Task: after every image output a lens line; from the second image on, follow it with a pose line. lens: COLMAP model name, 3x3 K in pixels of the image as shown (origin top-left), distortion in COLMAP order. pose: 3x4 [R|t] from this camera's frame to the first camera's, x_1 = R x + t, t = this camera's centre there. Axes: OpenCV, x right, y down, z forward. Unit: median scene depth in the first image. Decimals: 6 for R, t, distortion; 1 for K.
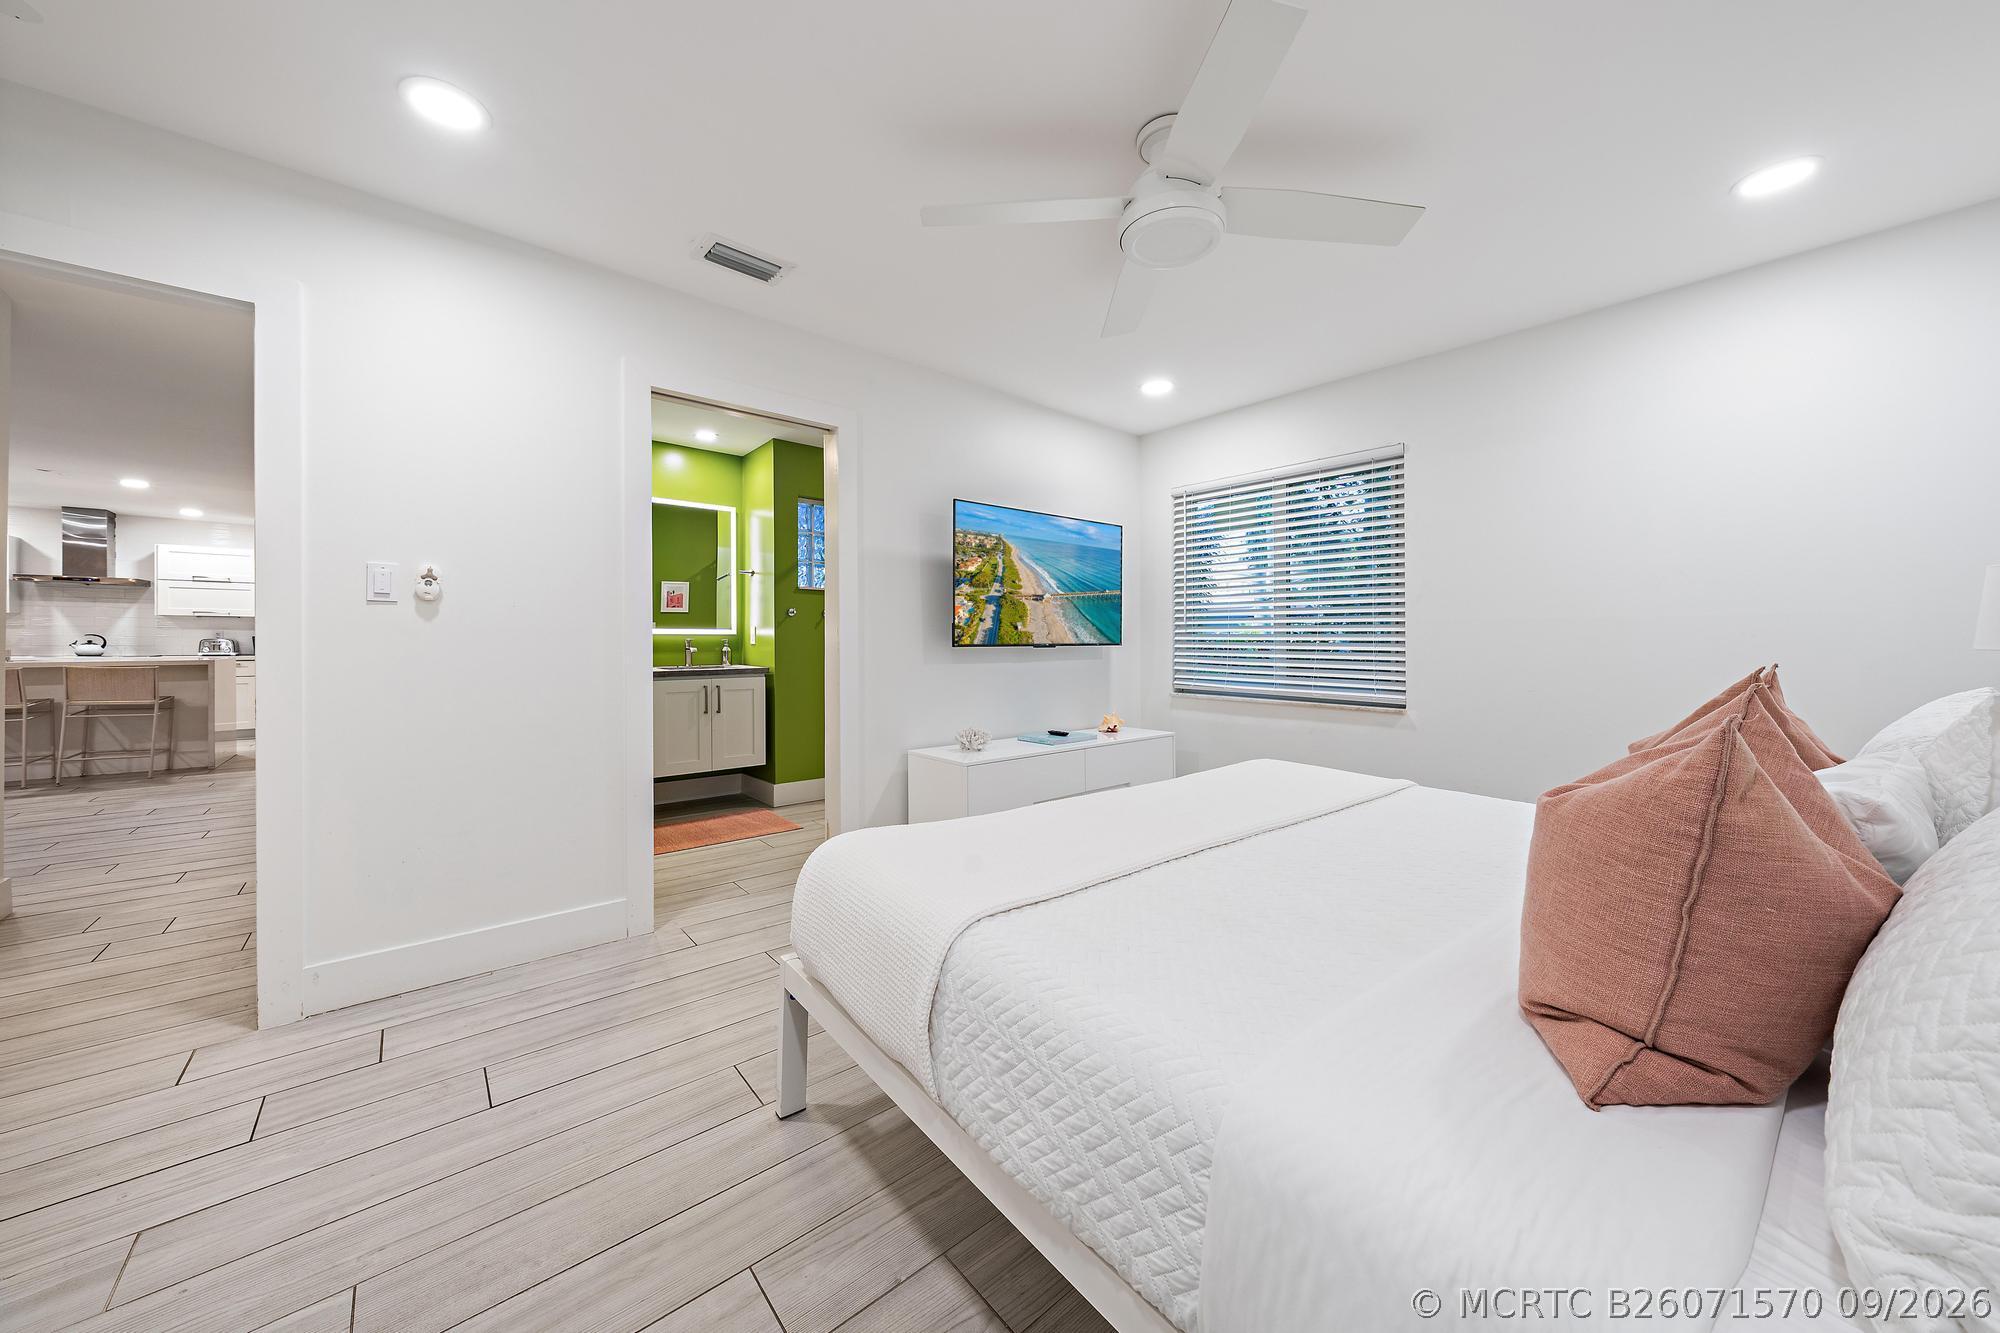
lens RADIAL K [[687.8, 0, 1003.4], [0, 687.8, 650.2], [0, 0, 1]] dist [0.000679, 0.000062]
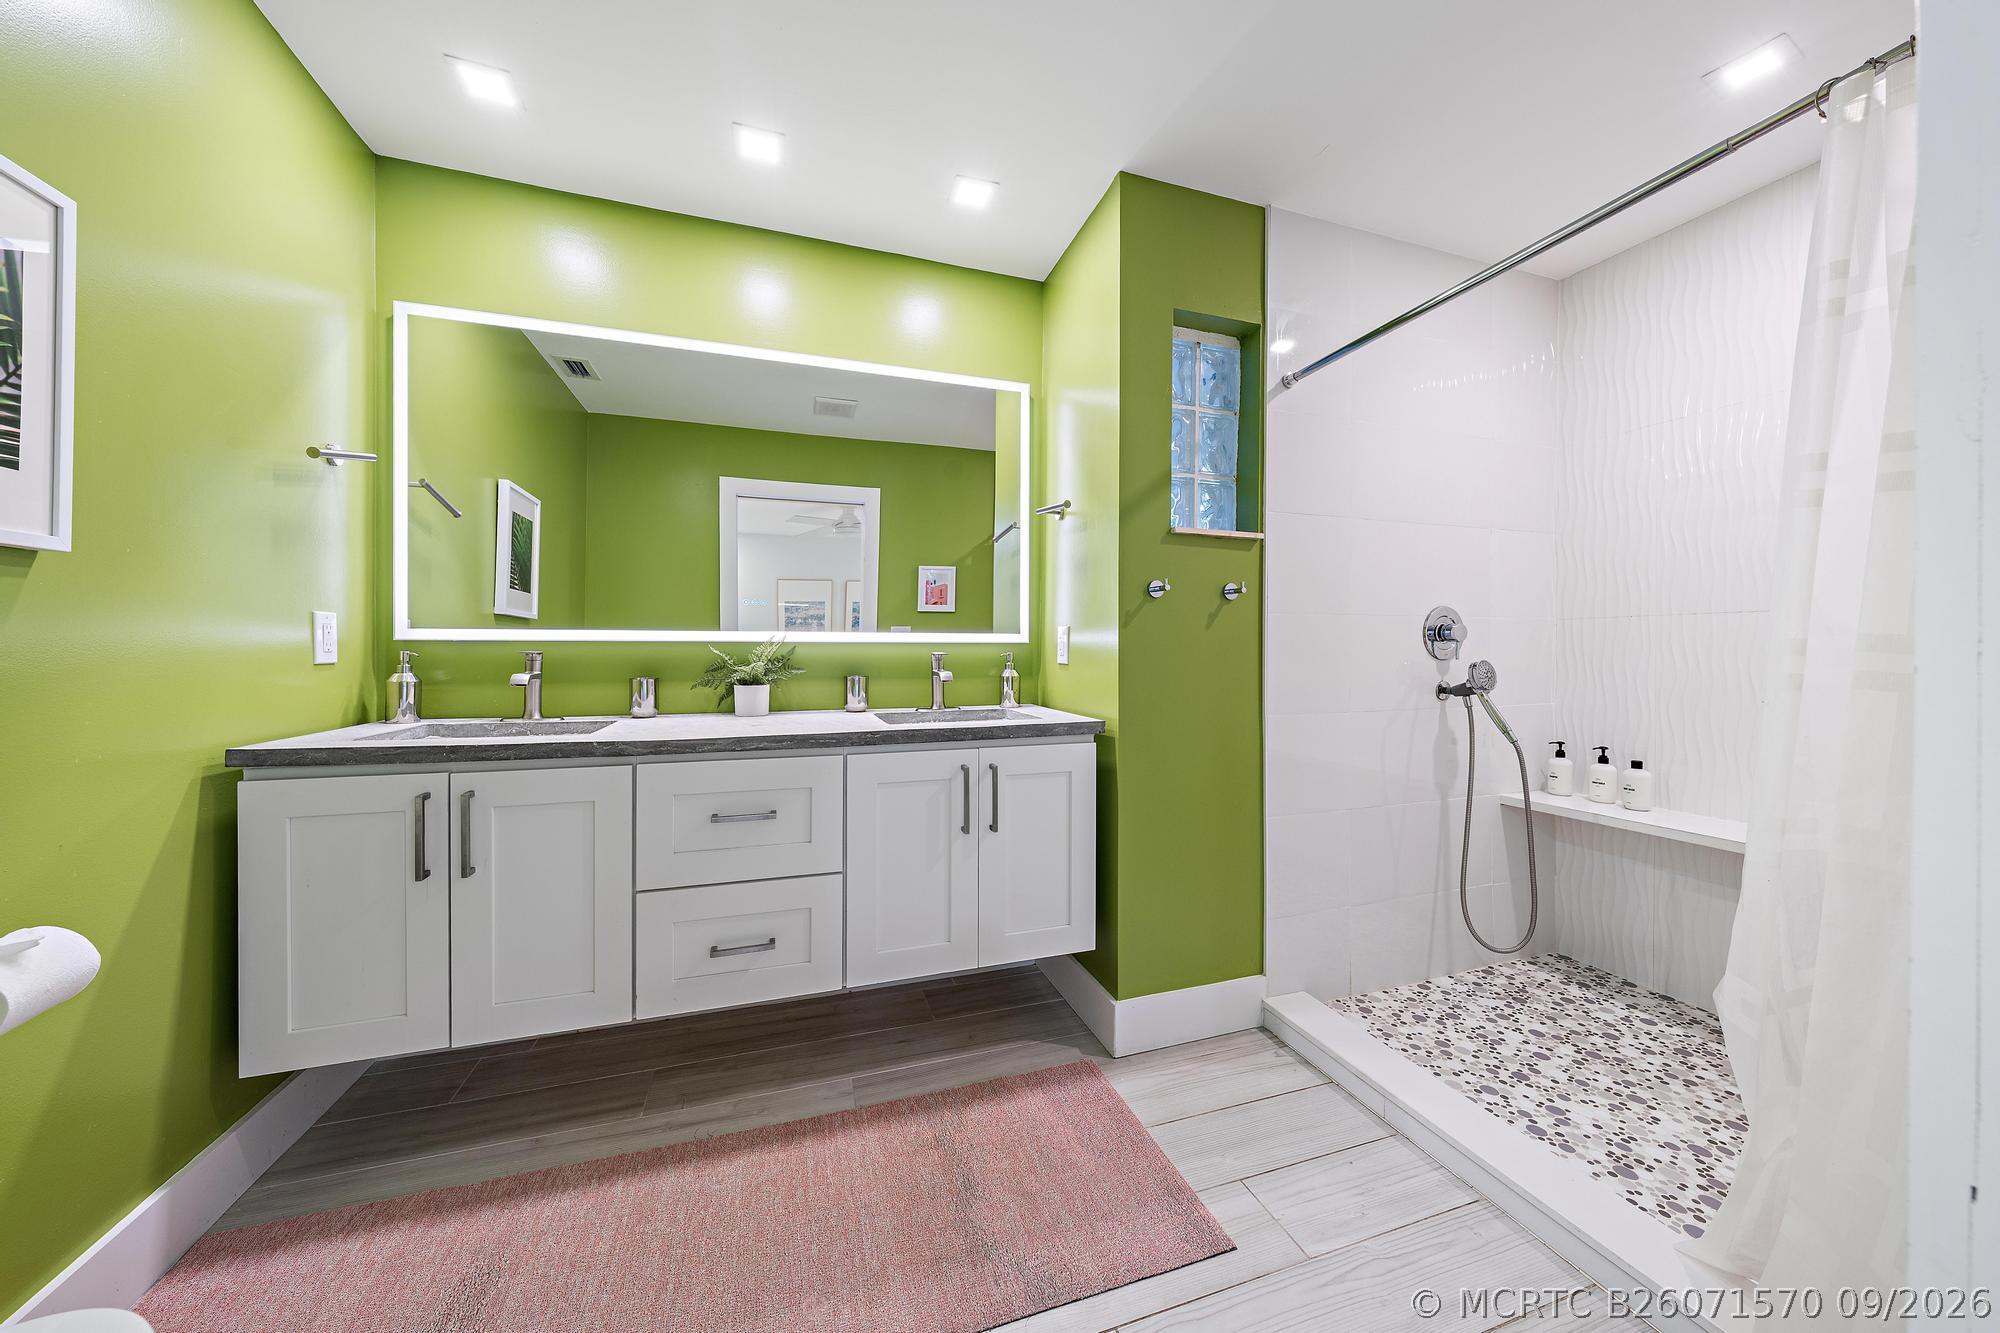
lens RADIAL K [[687.8, 0, 1003.4], [0, 687.8, 650.2], [0, 0, 1]] dist [0.000679, 0.000062]
pose [[0.927032, 0.000309, -0.374983, -0.229481], [-0.006900, 0.999844, -0.016235, -0.010278], [0.374920, 0.017637, 0.926890, 0.558199]]
